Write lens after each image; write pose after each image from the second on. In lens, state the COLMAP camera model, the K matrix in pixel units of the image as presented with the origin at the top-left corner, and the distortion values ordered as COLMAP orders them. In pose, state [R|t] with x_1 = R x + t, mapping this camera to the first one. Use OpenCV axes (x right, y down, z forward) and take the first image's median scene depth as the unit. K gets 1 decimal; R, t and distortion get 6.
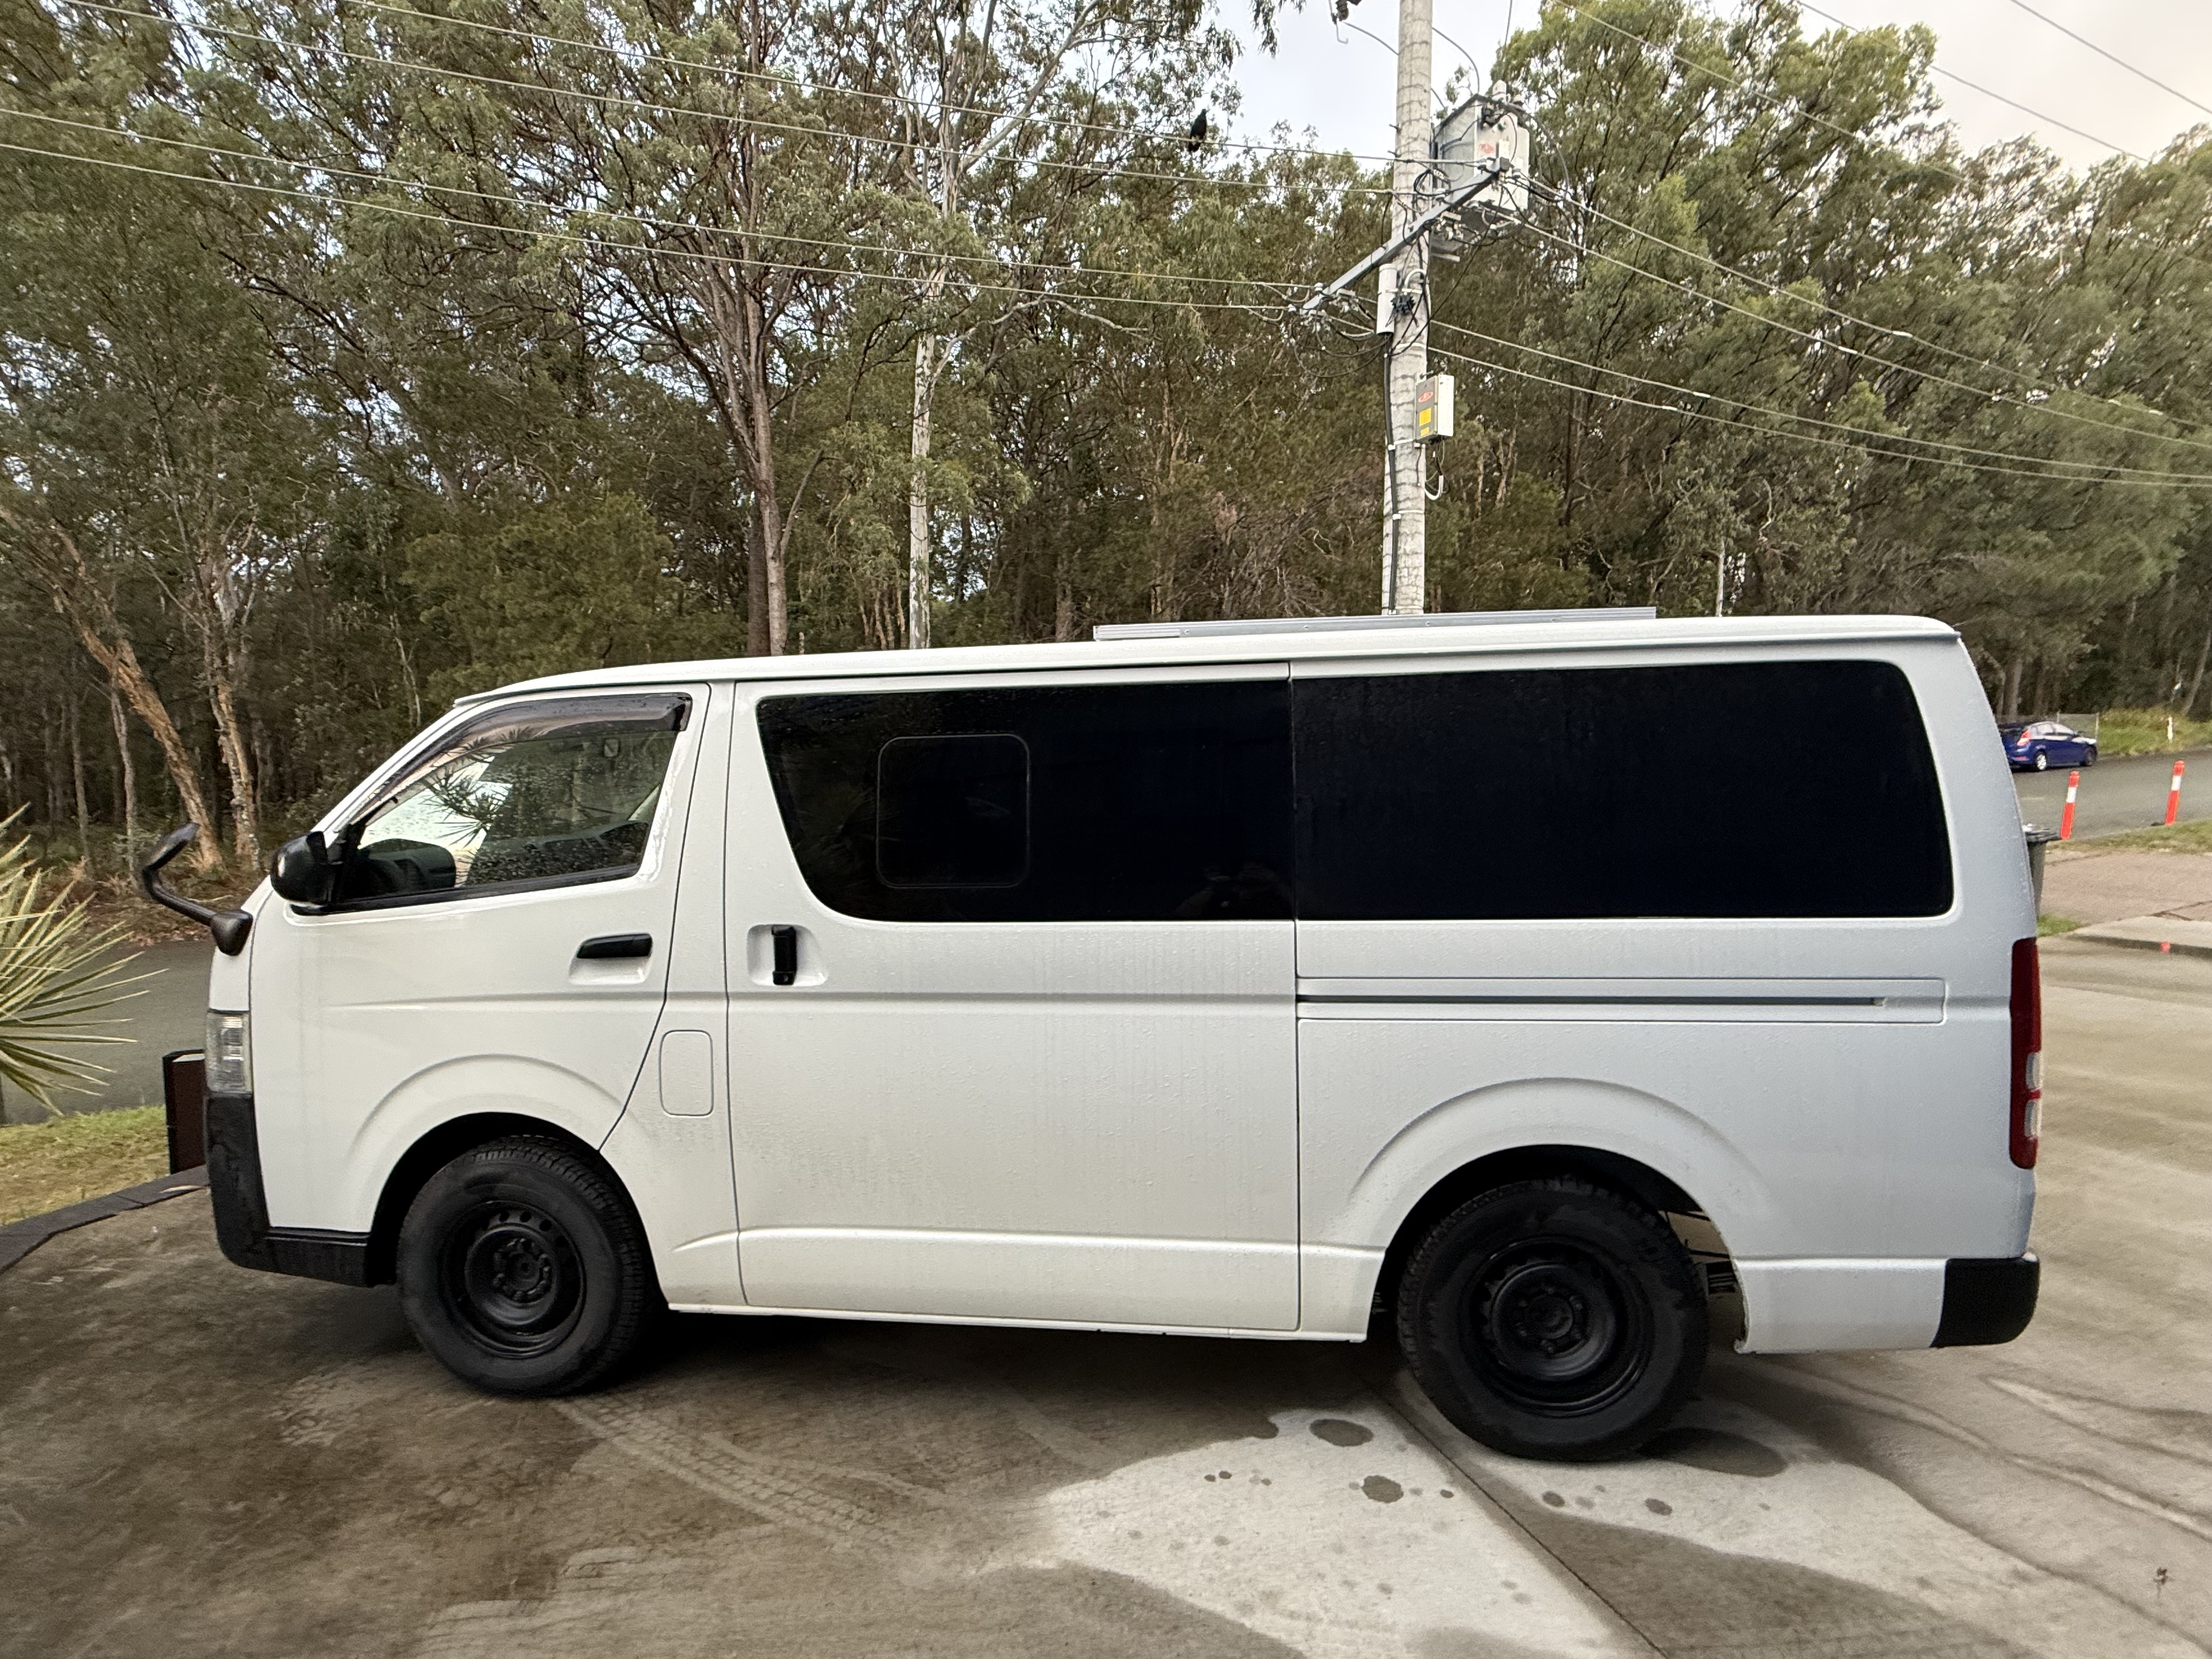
lens RADIAL K [[1018.7, 0, 1098.5], [0, 1018.7, 832.7], [0, 0, 1]] dist [0.001611, 0.000537]
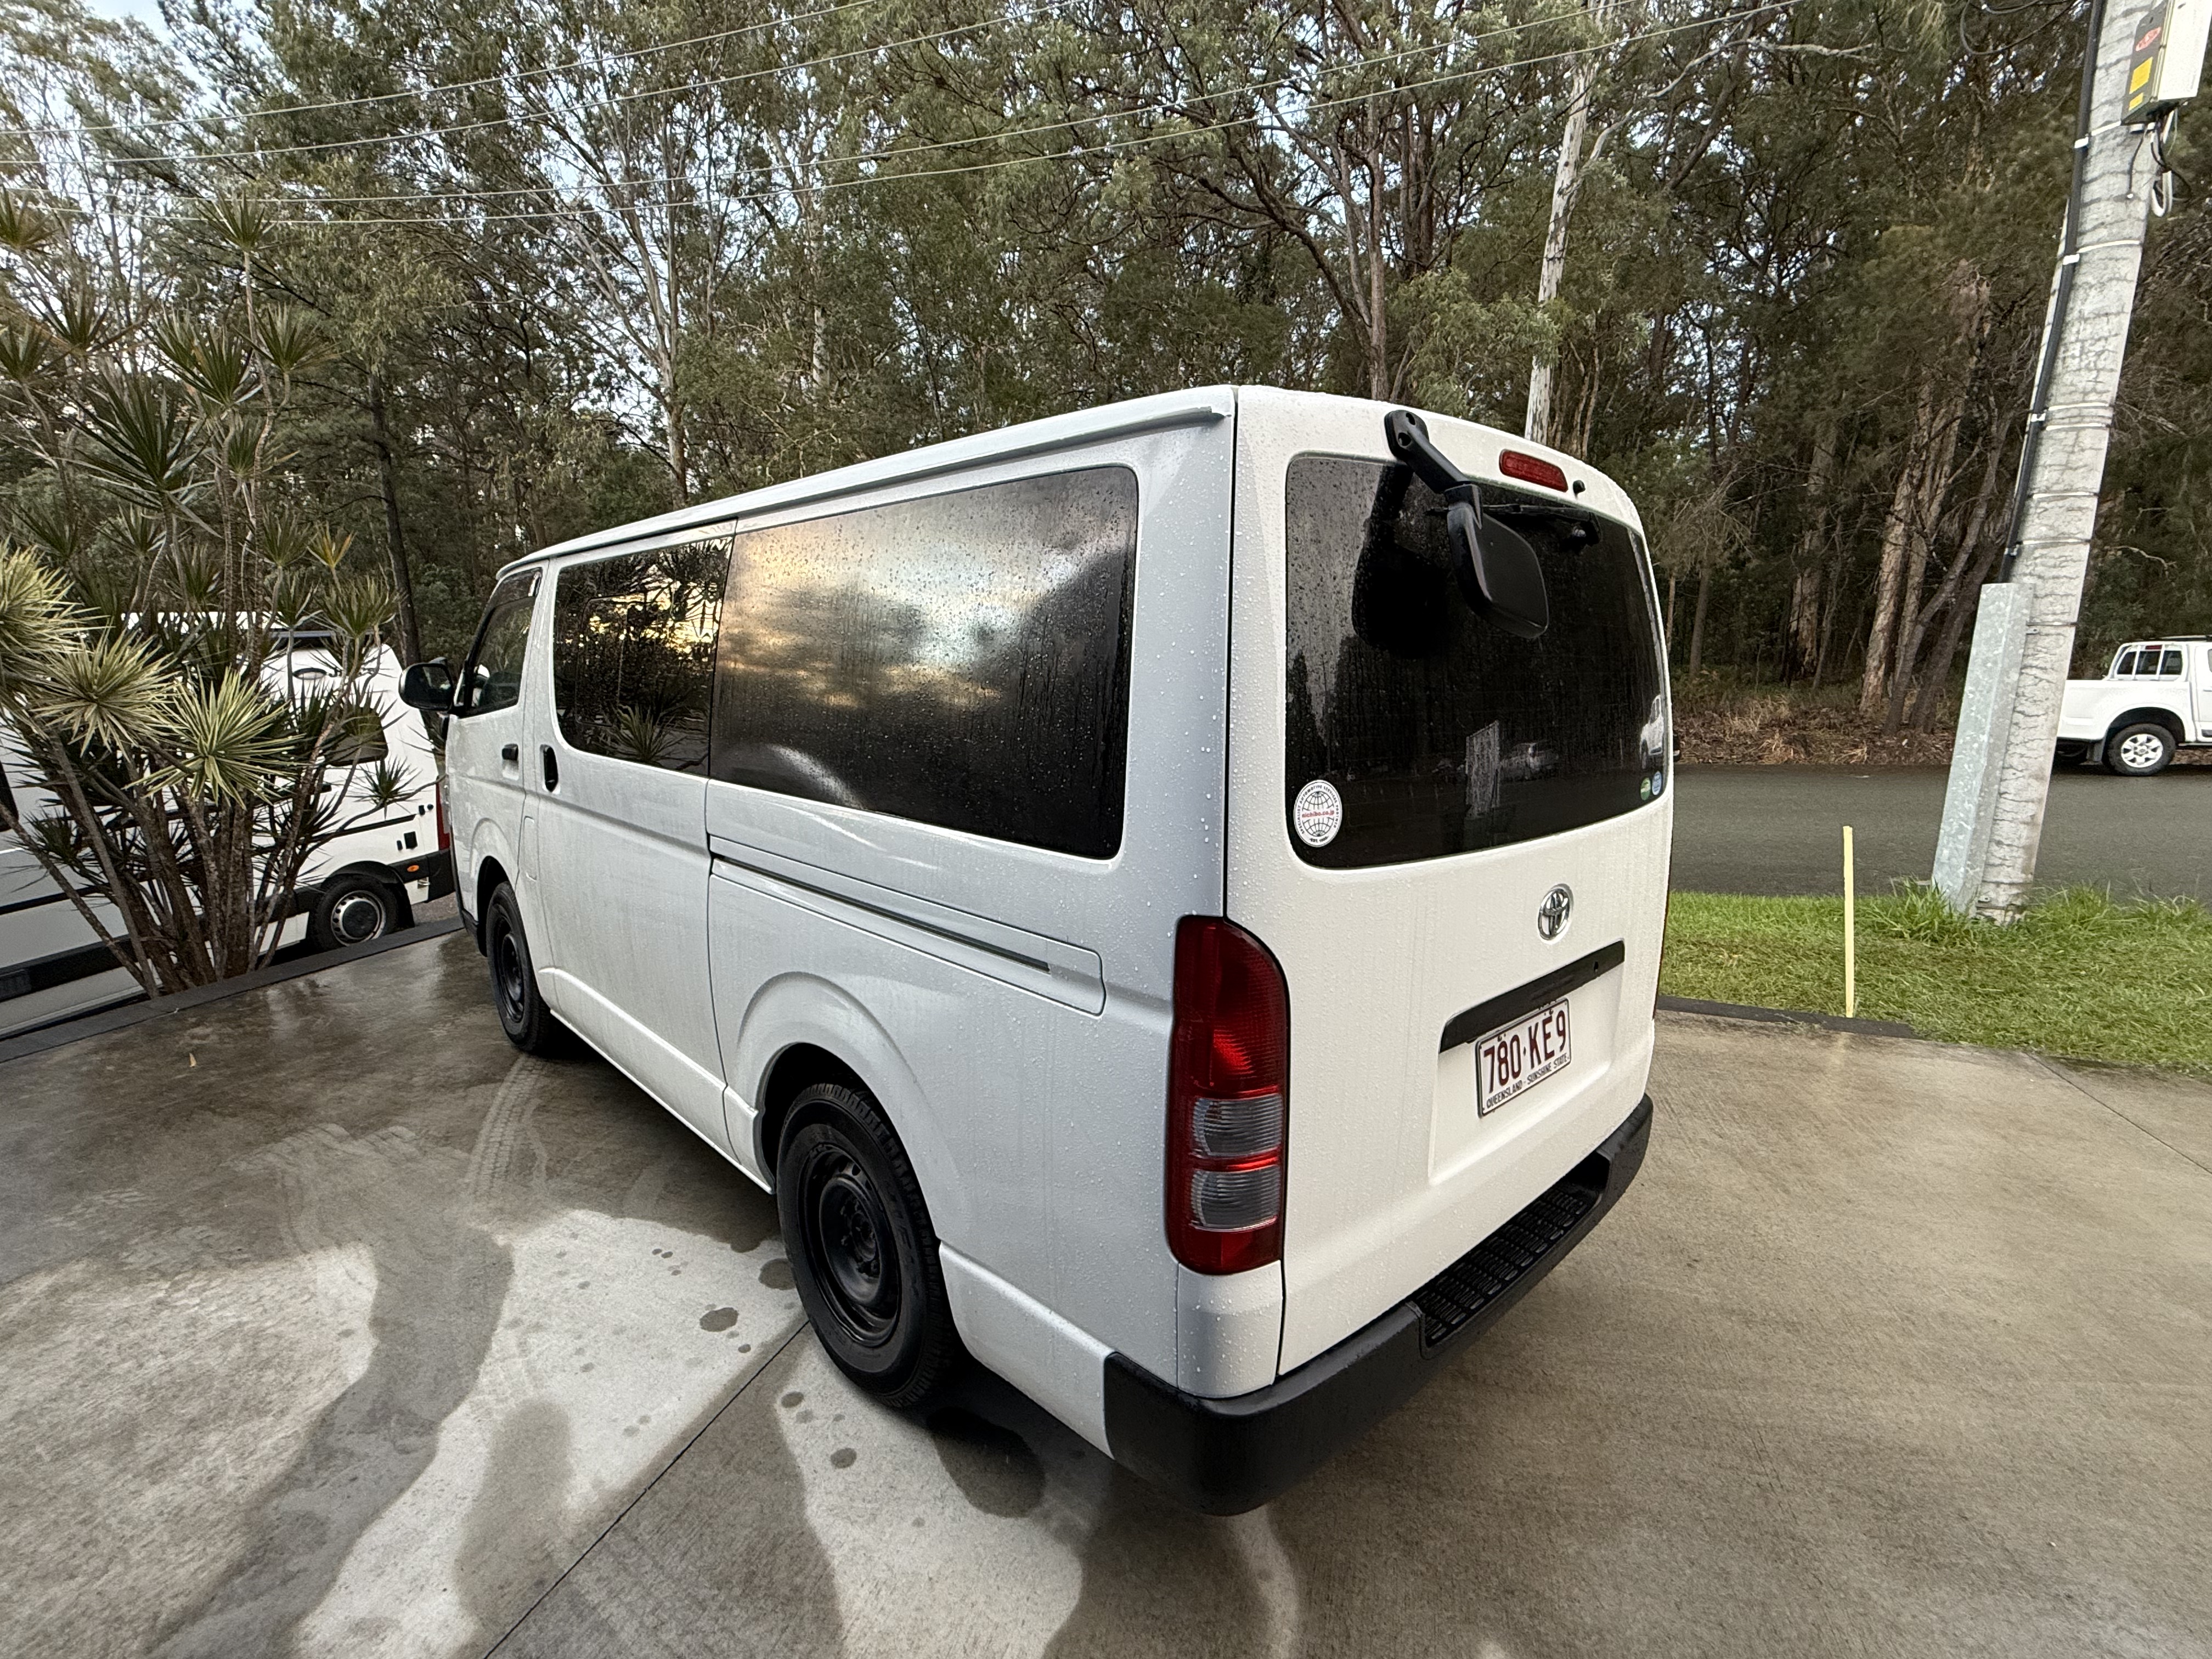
lens RADIAL K [[1018.7, 0, 1100.5], [0, 1018.7, 834.6], [0, 0, 1]] dist [0.001611, 0.000537]
pose [[0.773491, 0.136133, -0.619015, 1.135525], [-0.063931, 0.988438, 0.137490, -0.023903], [0.630575, -0.066773, 0.773251, 0.450833]]
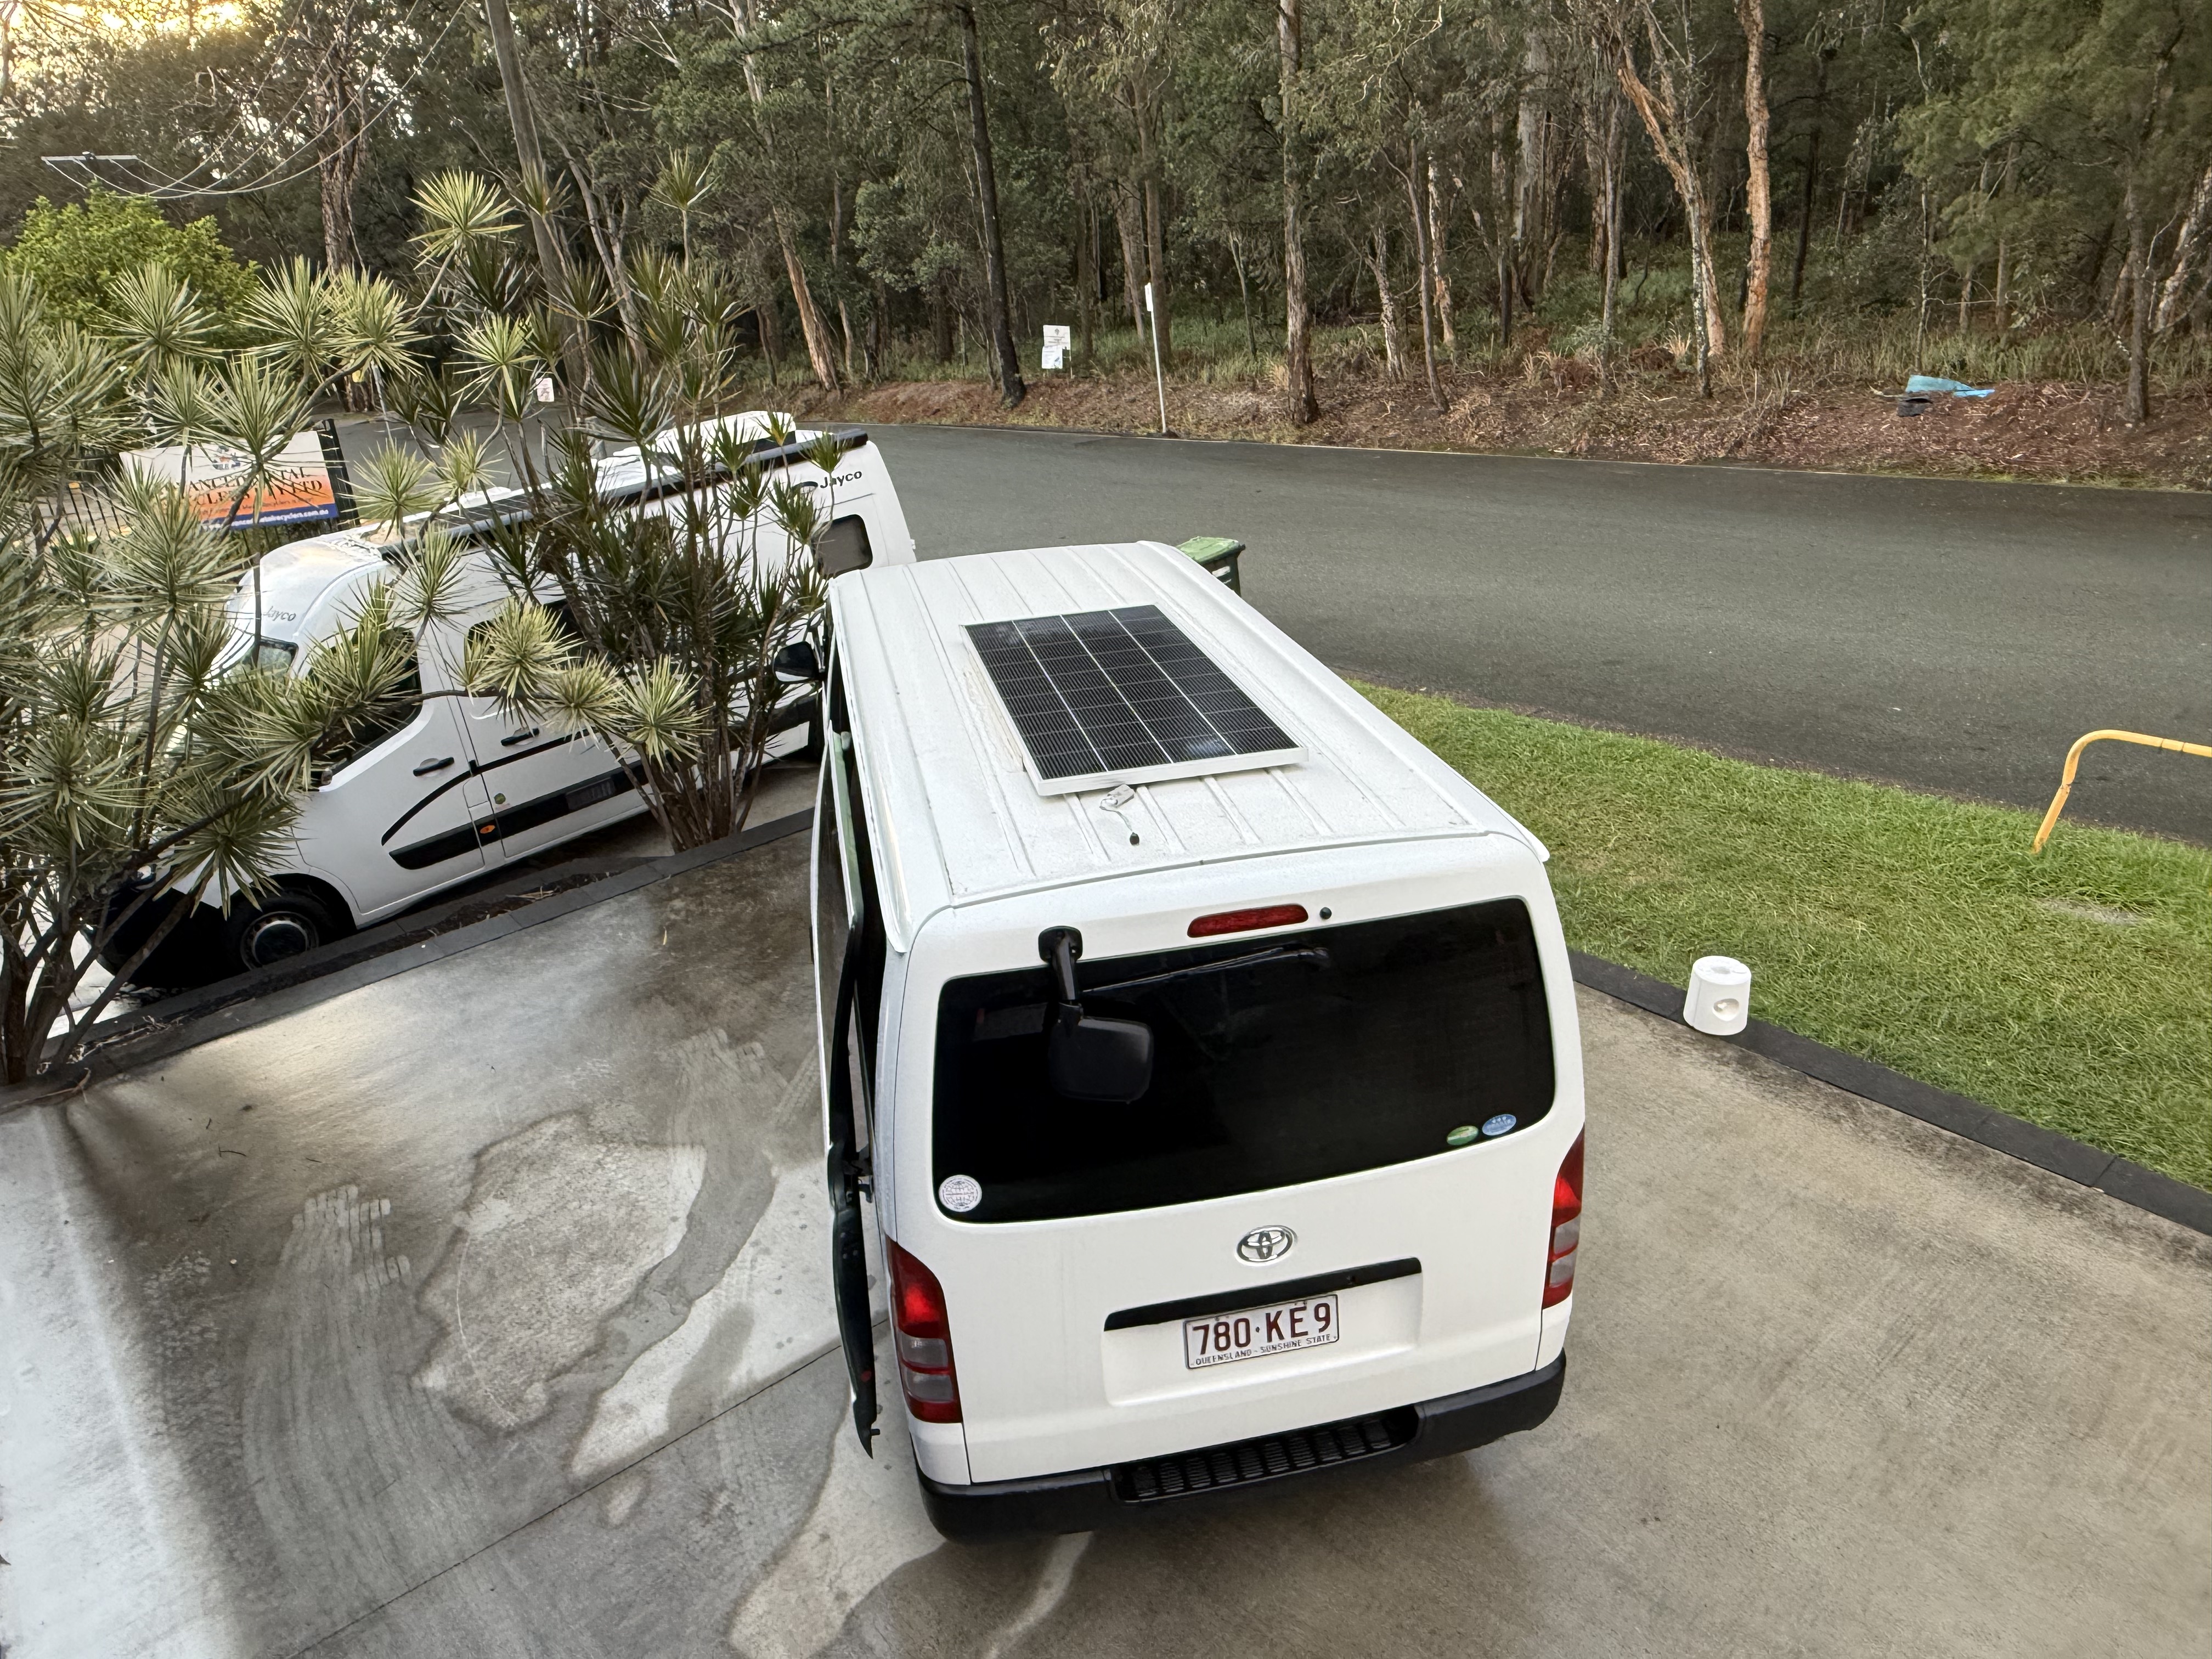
lens RADIAL K [[1490.4, 0, 1104.8], [0, 1490.4, 829.8], [0, 0, 1]] dist [-0.000420, 0.000143]
pose [[0.322670, 0.383480, -0.865348, 1.968659], [-0.004404, 0.914848, 0.403774, -0.824016], [0.946501, -0.126475, 0.296883, 0.747111]]
